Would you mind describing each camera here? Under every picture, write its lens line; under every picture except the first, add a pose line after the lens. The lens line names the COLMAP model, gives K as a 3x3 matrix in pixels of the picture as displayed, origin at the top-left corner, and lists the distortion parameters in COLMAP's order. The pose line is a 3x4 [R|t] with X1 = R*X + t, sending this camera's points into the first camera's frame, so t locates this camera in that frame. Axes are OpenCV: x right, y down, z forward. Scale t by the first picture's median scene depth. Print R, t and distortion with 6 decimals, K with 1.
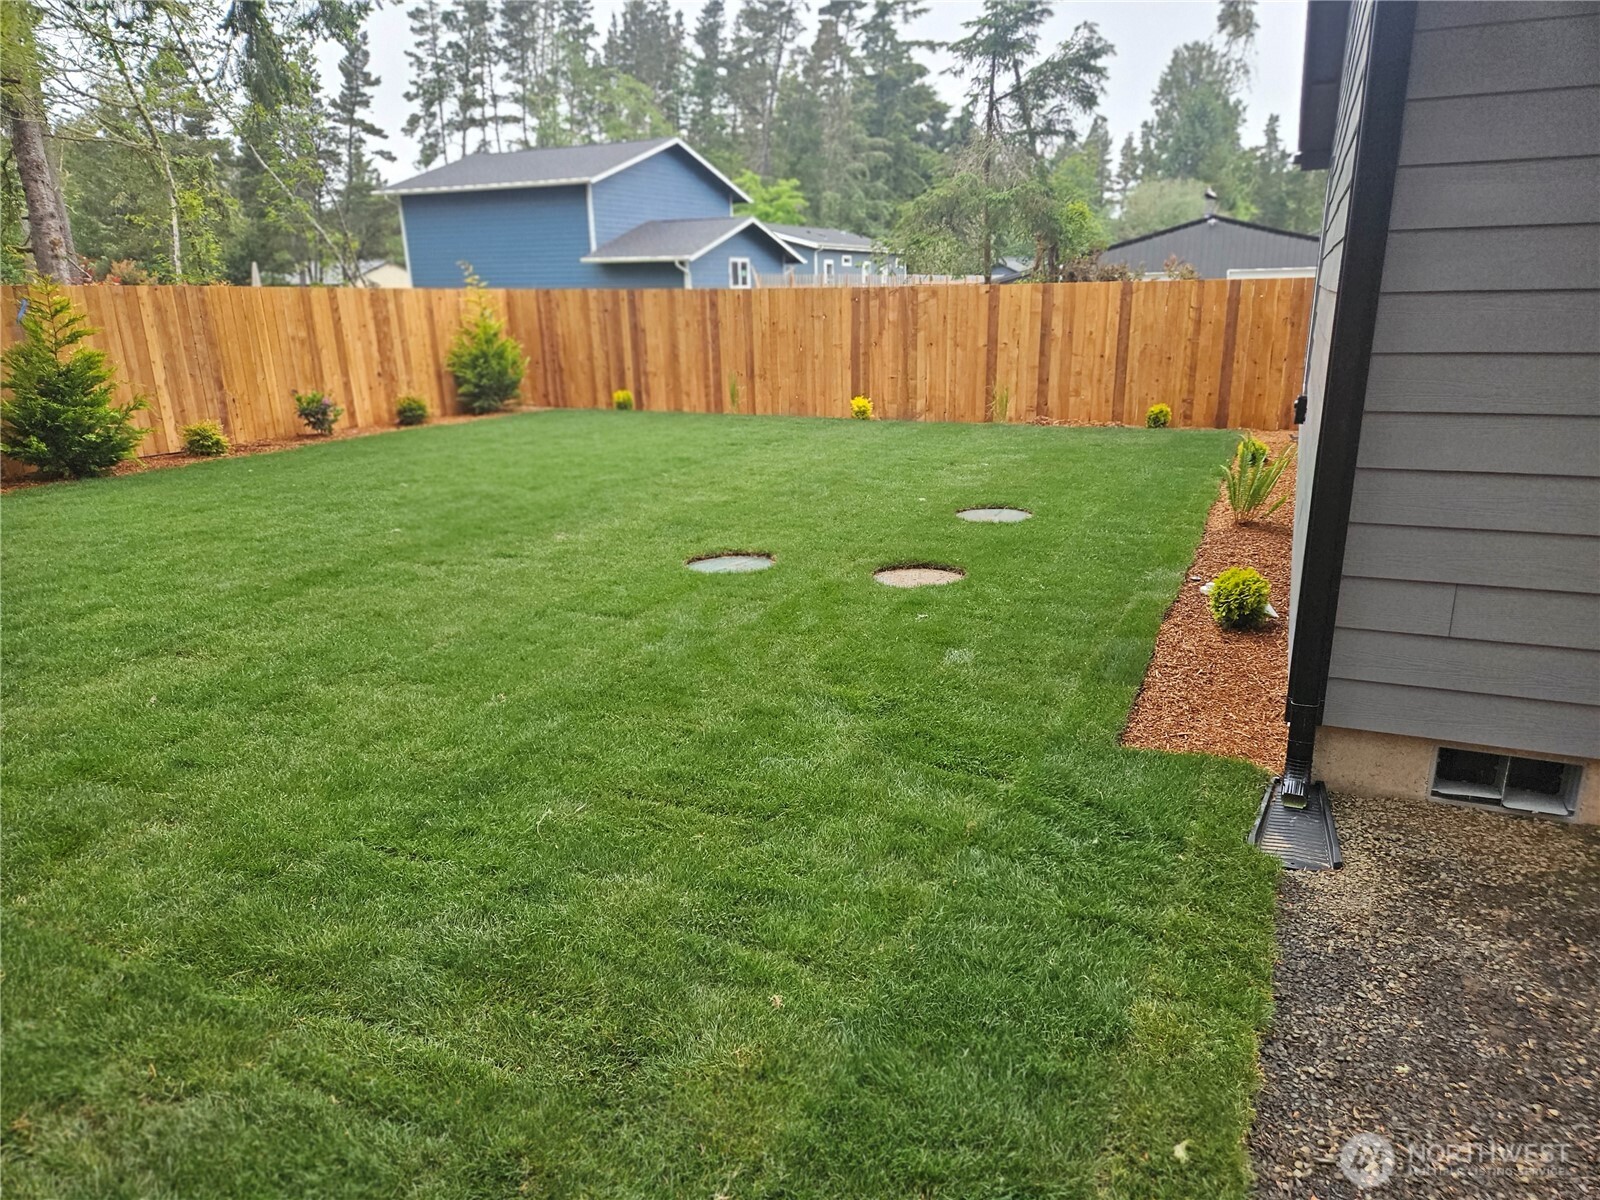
lens RADIAL K [[1067.1, 0, 827.2], [0, 1067.1, 615.7], [0, 0, 1]] dist [0.077956, -0.066504]
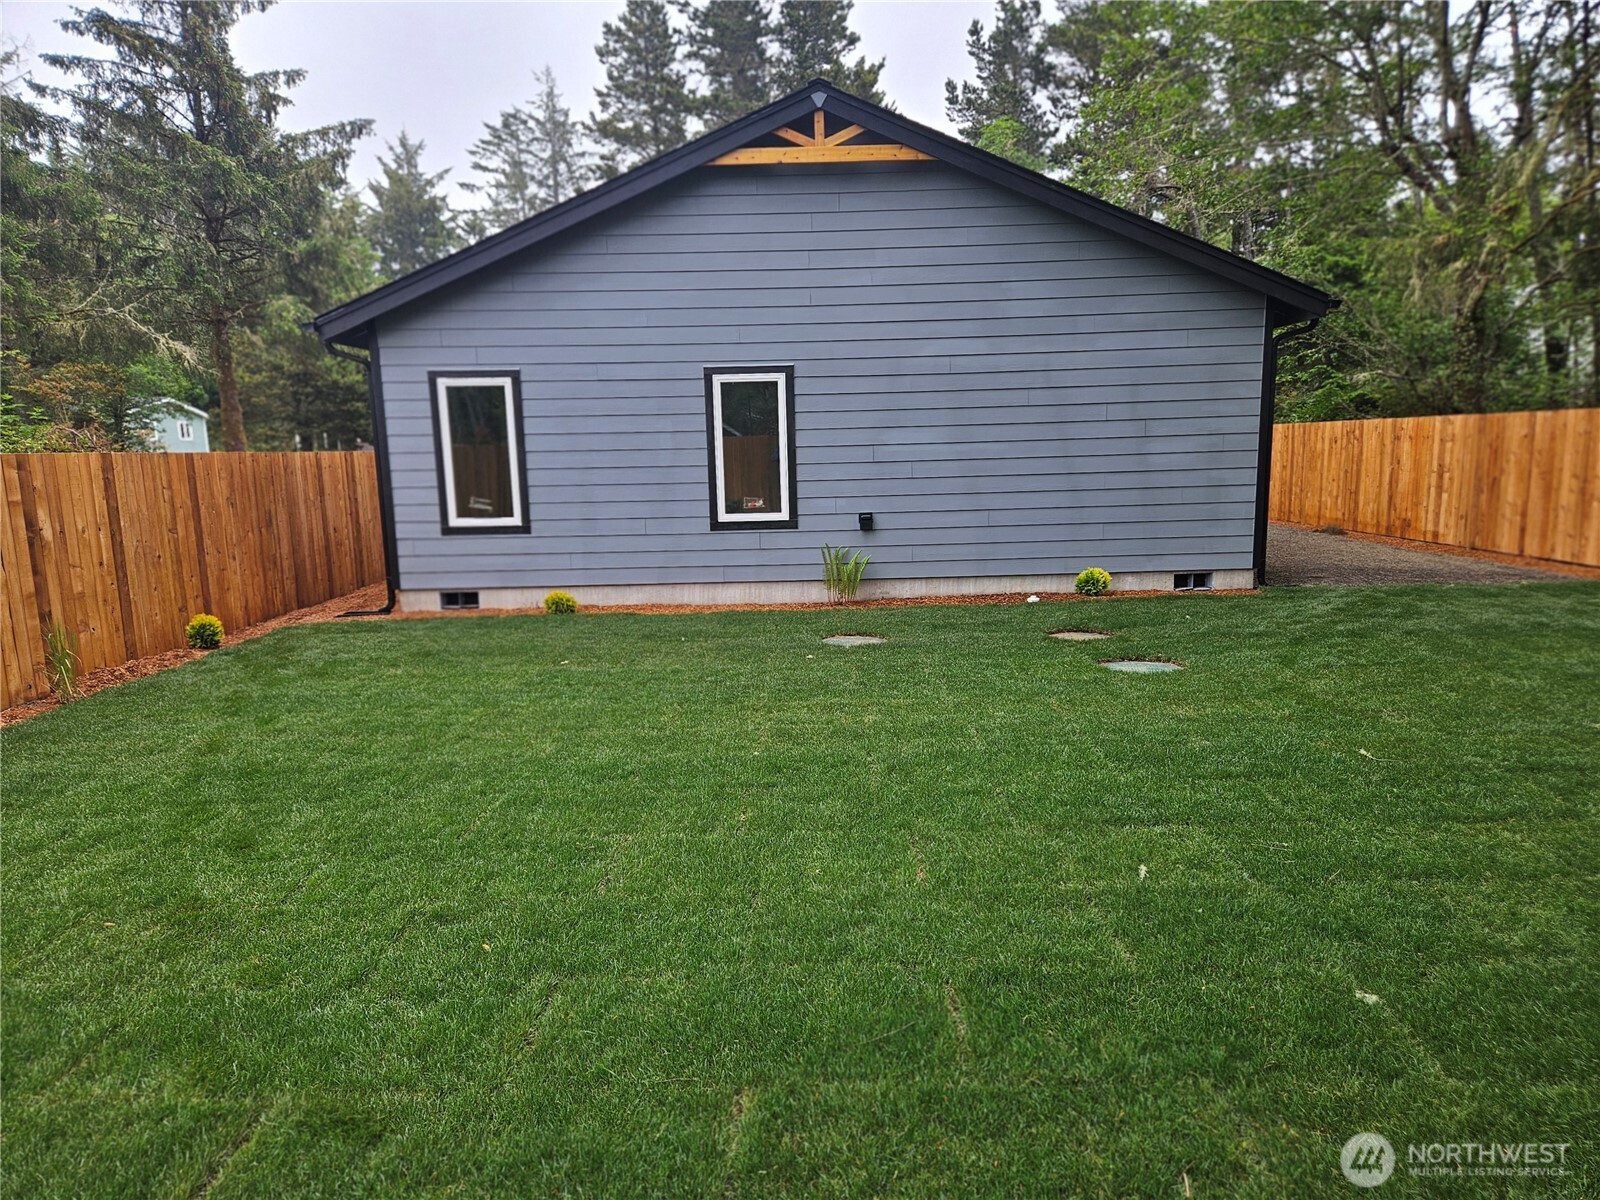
lens RADIAL K [[1067.1, 0, 794.9], [0, 1067.1, 631.4], [0, 0, 1]] dist [0.077956, -0.066504]
pose [[-0.396044, -0.131025, 0.908835, -0.473038], [0.296466, 0.918513, 0.261612, -0.237261], [-0.869055, 0.373049, -0.324927, 0.817957]]
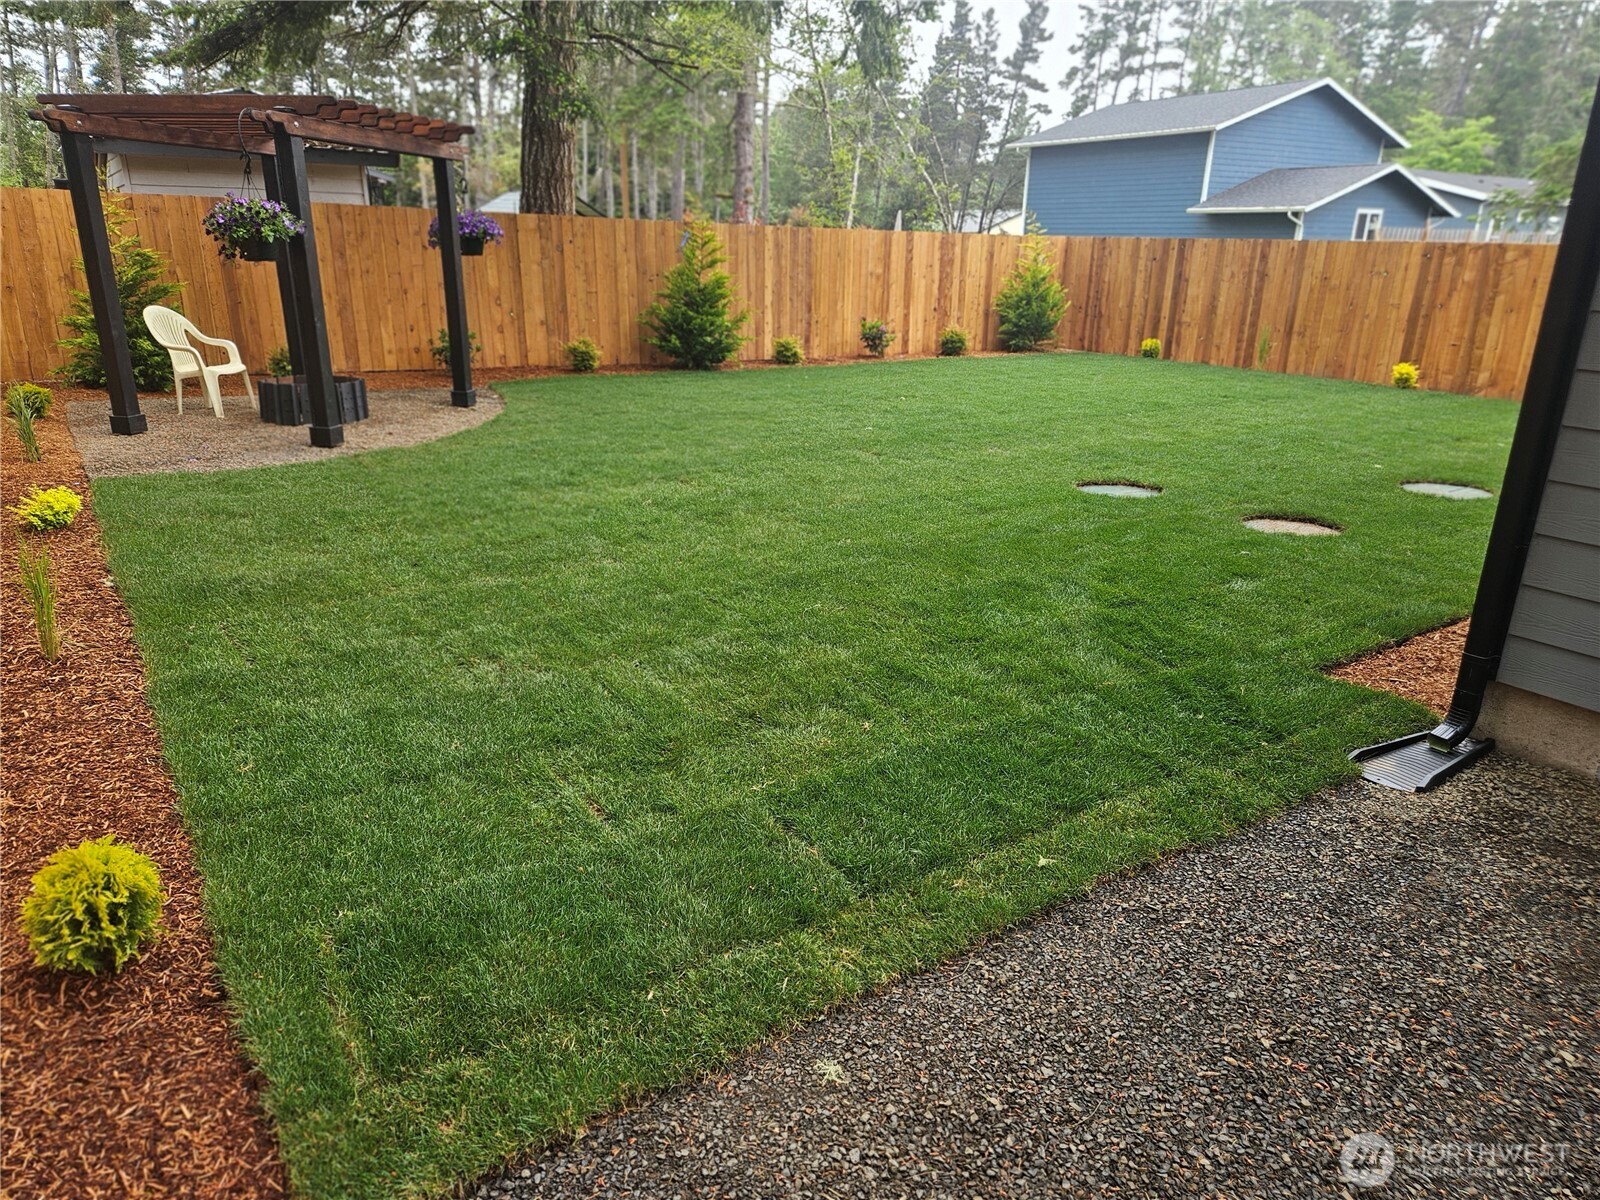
lens RADIAL K [[1067.1, 0, 807.6], [0, 1067.1, 610.2], [0, 0, 1]] dist [0.077956, -0.066504]
pose [[0.845365, 0.206225, -0.492777, 0.101499], [-0.188616, 0.978292, 0.085838, 0.017777], [0.499781, 0.020382, 0.865912, -0.050700]]
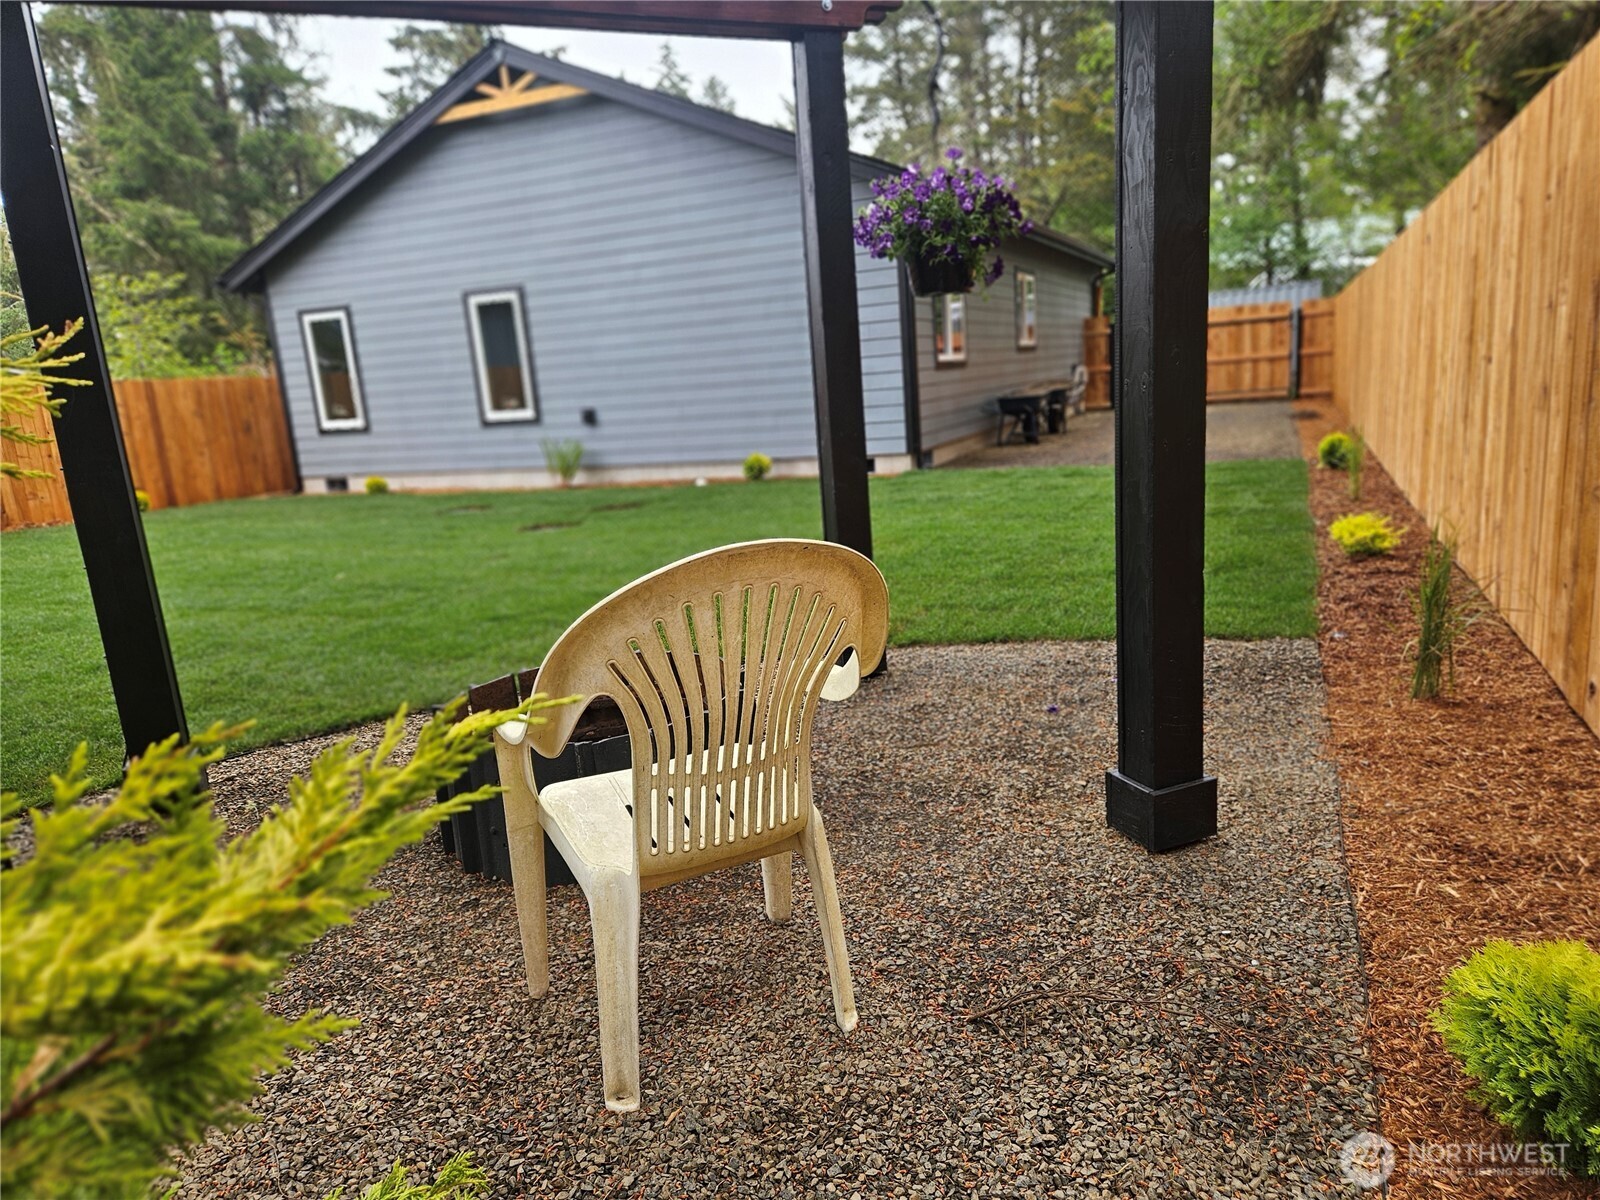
lens RADIAL K [[1067.1, 0, 810.4], [0, 1067.1, 610.0], [0, 0, 1]] dist [0.077956, -0.066504]
pose [[0.010958, -0.194950, 0.980752, -0.696045], [0.359557, 0.915977, 0.178057, -0.037373], [-0.933059, 0.350685, 0.080133, 0.303191]]
